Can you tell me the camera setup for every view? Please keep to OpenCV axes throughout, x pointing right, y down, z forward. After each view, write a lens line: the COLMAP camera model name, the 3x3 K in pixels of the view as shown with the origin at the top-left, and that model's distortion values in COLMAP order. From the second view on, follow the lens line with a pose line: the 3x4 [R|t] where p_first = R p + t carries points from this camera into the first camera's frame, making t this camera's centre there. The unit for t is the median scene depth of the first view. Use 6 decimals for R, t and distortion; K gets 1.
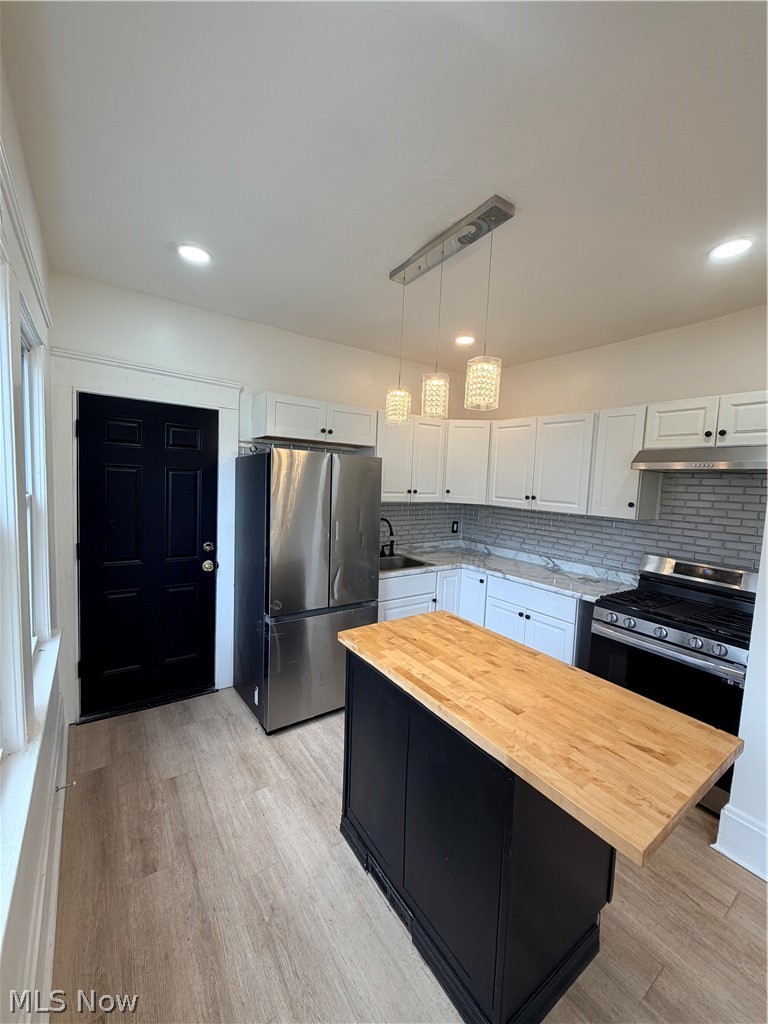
lens RADIAL K [[408.7, 0, 381.1], [0, 408.7, 510.0], [0, 0, 1]] dist [-0.001399, -0.000136]
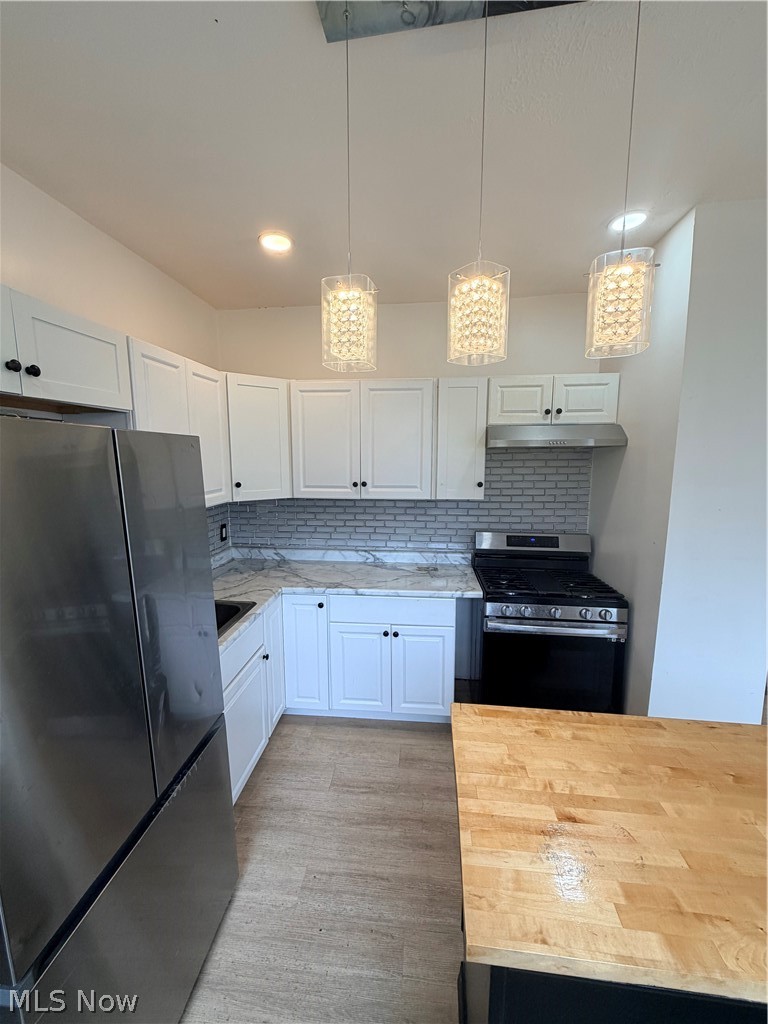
lens RADIAL K [[408.7, 0, 381.1], [0, 408.7, 510.0], [0, 0, 1]] dist [-0.001399, -0.000136]
pose [[0.651867, -0.145579, 0.744229, -0.206934], [0.088621, 0.989300, 0.115895, -0.070395], [-0.753138, -0.009594, 0.657793, 0.460682]]
